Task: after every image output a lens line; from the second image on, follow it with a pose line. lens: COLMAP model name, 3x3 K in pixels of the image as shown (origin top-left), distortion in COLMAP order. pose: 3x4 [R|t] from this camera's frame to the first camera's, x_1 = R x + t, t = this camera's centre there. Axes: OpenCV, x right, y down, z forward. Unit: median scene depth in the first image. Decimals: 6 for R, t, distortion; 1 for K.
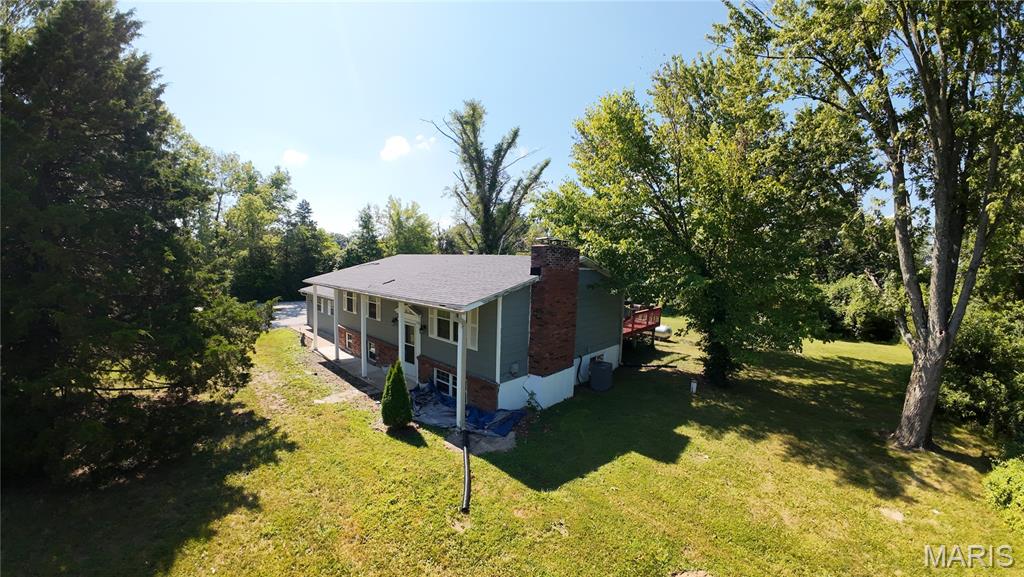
lens RADIAL K [[353.4, 0, 504.9], [0, 353.4, 286.8], [0, 0, 1]] dist [-0.118178, 0.011661]
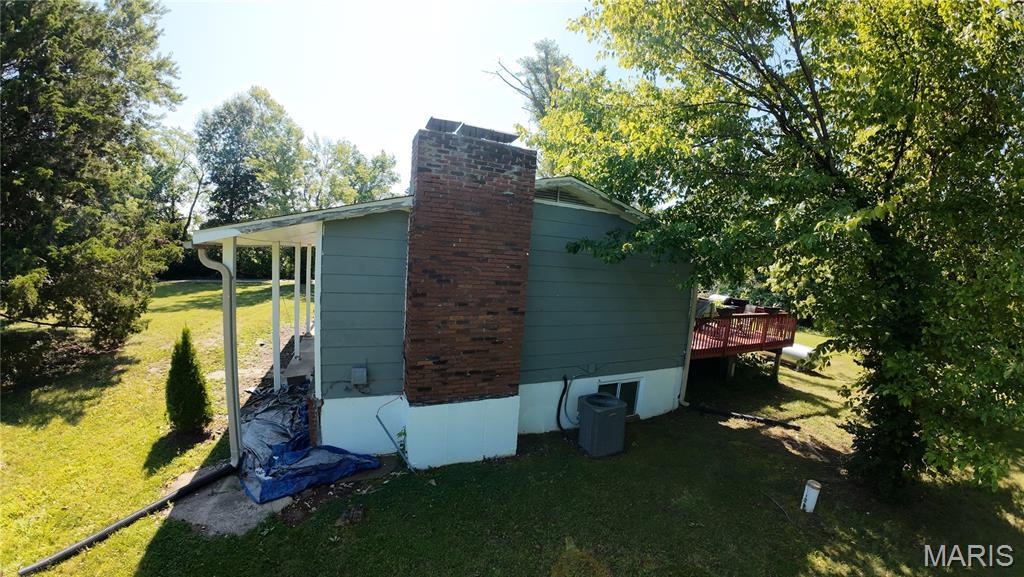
lens RADIAL K [[347.9, 0, 509.4], [0, 347.9, 288.1], [0, 0, 1]] dist [-0.108902, 0.010879]
pose [[0.917799, 0.067433, -0.391276, 0.309830], [-0.065152, 0.997692, 0.019119, 0.056315], [0.391663, 0.007945, 0.920075, 0.460329]]
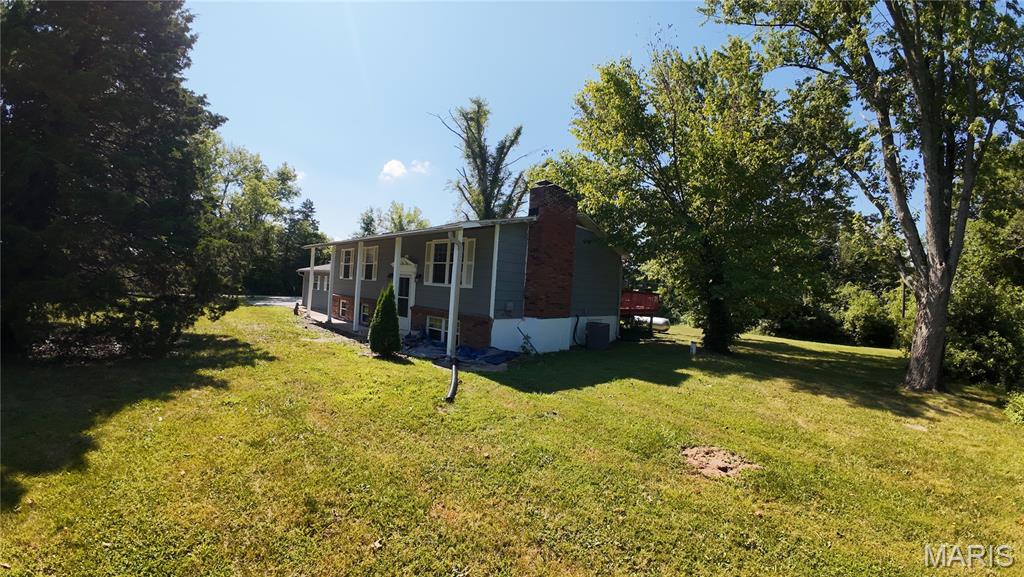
lens RADIAL K [[353.4, 0, 504.9], [0, 353.4, 286.8], [0, 0, 1]] dist [-0.118178, 0.011661]
pose [[0.999377, 0.035208, 0.002374, 0.008007], [-0.034927, 0.996508, -0.075843, 0.186470], [-0.005036, 0.075712, 0.997117, 0.012119]]
